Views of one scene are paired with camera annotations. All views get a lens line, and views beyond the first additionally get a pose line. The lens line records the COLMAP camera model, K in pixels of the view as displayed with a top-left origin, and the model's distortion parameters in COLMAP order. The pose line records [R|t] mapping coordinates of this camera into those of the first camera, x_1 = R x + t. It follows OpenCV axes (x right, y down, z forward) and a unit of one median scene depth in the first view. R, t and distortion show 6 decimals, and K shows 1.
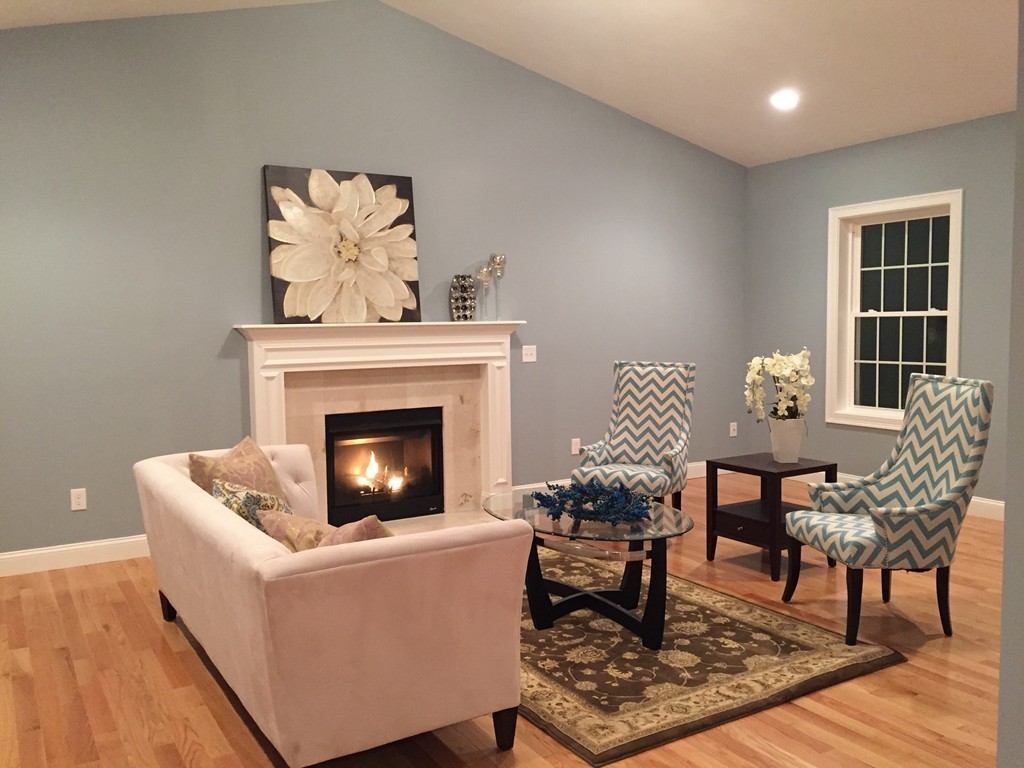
lens RADIAL K [[870.2, 0, 508.9], [0, 870.2, 378.0], [0, 0, 1]] dist [0.090945, -0.102777]
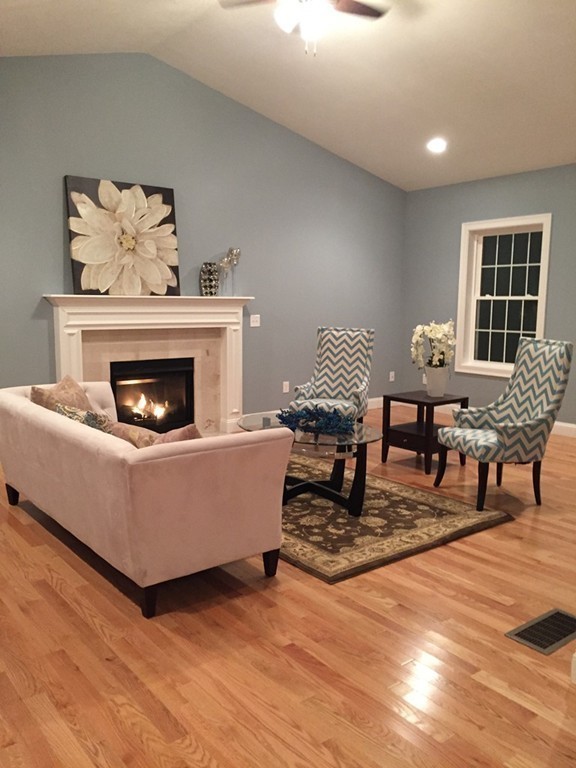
lens RADIAL K [[652.6, 0, 287.3], [0, 652.6, 381.8], [0, 0, 1]] dist [0.090945, -0.102777]
pose [[0.992634, 0.007084, 0.120943, -0.061378], [-0.014519, 0.998050, 0.060710, 0.006560], [-0.120277, -0.062019, 0.990801, -0.062955]]
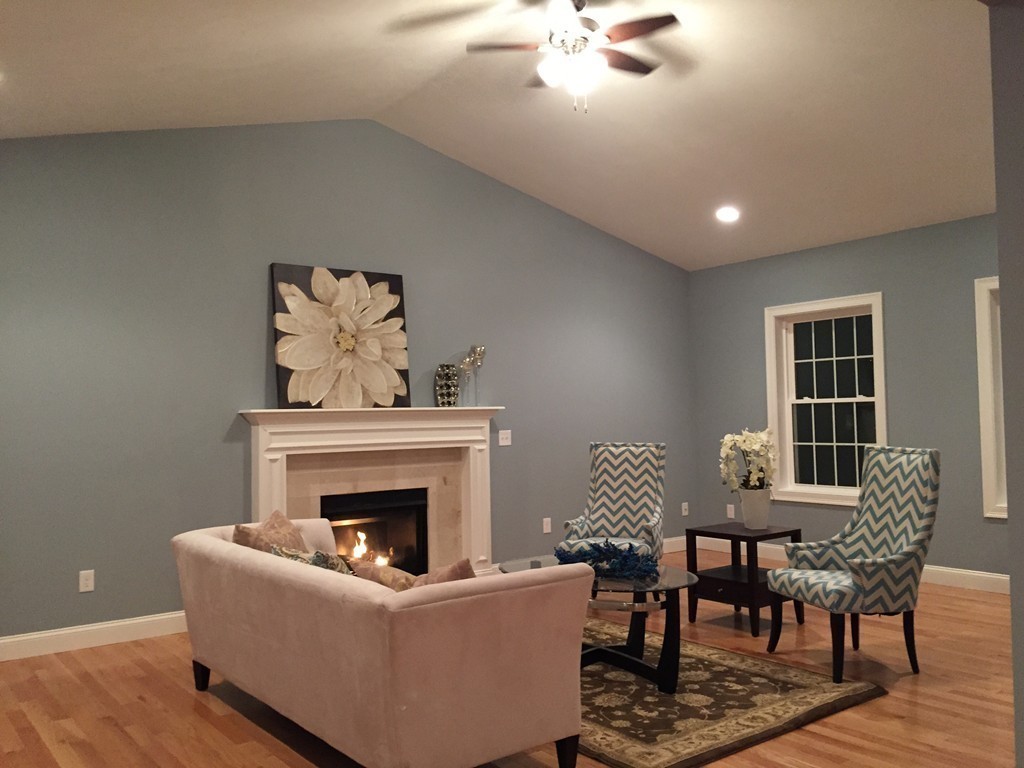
lens RADIAL K [[870.2, 0, 506.9], [0, 870.2, 382.9], [0, 0, 1]] dist [0.090945, -0.102777]
pose [[0.994334, -0.001511, 0.106290, -0.104880], [0.013039, 0.994082, -0.107851, 0.024584], [-0.105498, 0.108626, 0.988469, -0.079768]]
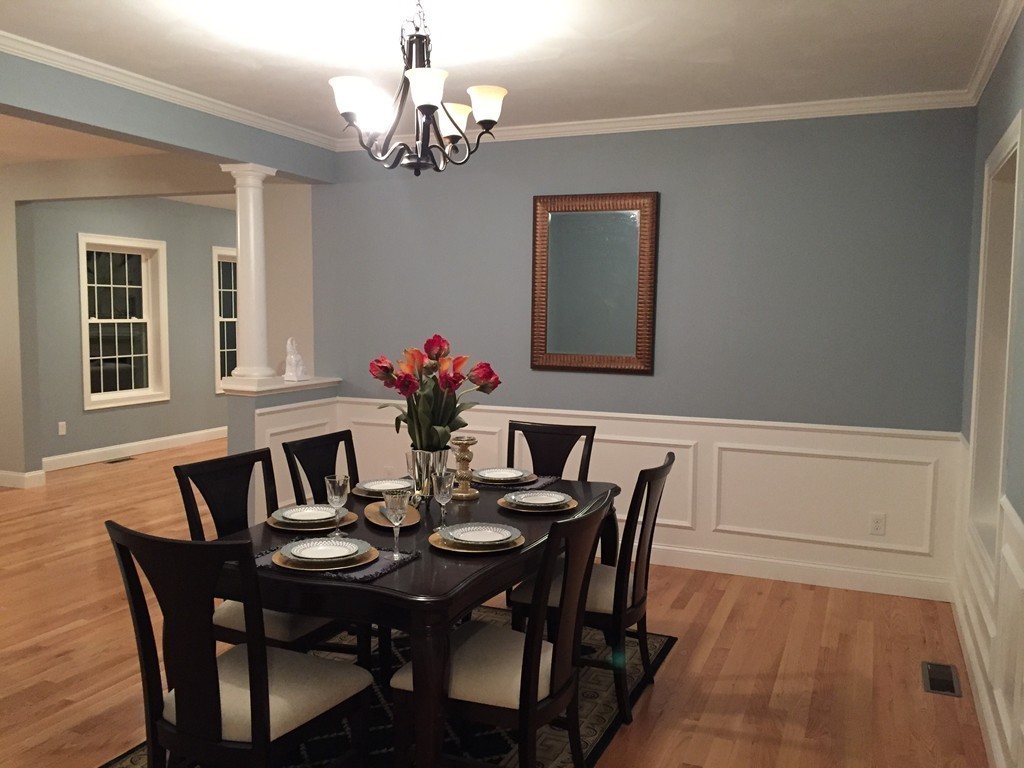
lens RADIAL K [[870.2, 0, 511.8], [0, 870.2, 383.8], [0, 0, 1]] dist [0.090945, -0.102777]
pose [[-0.593184, -0.041443, 0.804000, -1.202727], [0.075041, 0.991480, 0.106471, -0.088843], [-0.801562, 0.123490, -0.585020, 1.562469]]
